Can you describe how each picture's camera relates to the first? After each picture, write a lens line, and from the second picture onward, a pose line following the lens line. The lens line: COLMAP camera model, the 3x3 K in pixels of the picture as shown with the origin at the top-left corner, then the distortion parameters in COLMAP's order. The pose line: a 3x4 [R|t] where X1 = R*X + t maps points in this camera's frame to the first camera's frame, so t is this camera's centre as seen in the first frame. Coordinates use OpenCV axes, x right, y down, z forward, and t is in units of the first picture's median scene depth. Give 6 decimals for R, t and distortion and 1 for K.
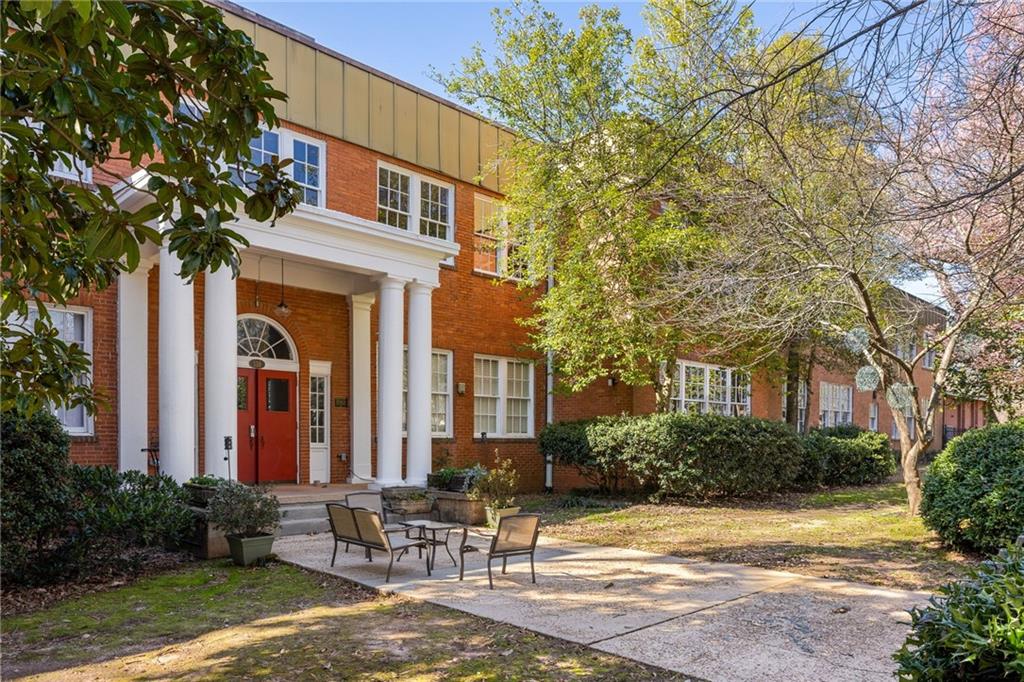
lens RADIAL K [[458.5, 0, 512.0], [0, 458.5, 341.0], [0, 0, 1]] dist [-0.003546, 0.000247]
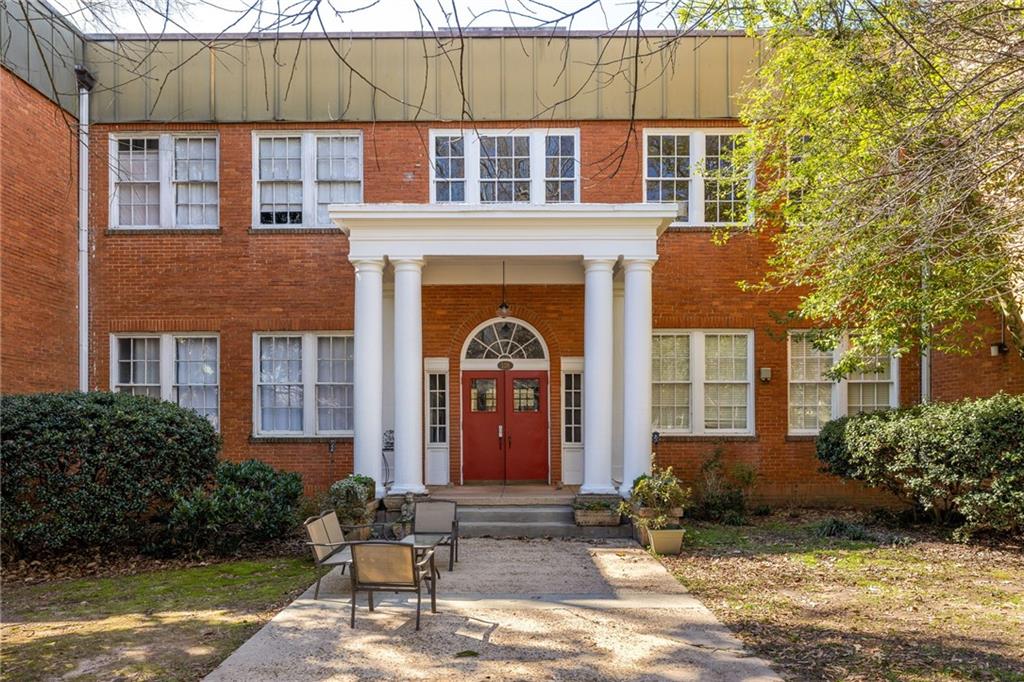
lens RADIAL K [[511.6, 0, 512.0], [0, 511.6, 341.0], [0, 0, 1]] dist [-0.001025, -0.021279]
pose [[0.836450, -0.104988, -0.537894, 0.099968], [0.118172, 0.992942, -0.010042, 0.012154], [0.535152, -0.055164, 0.842953, 0.068054]]
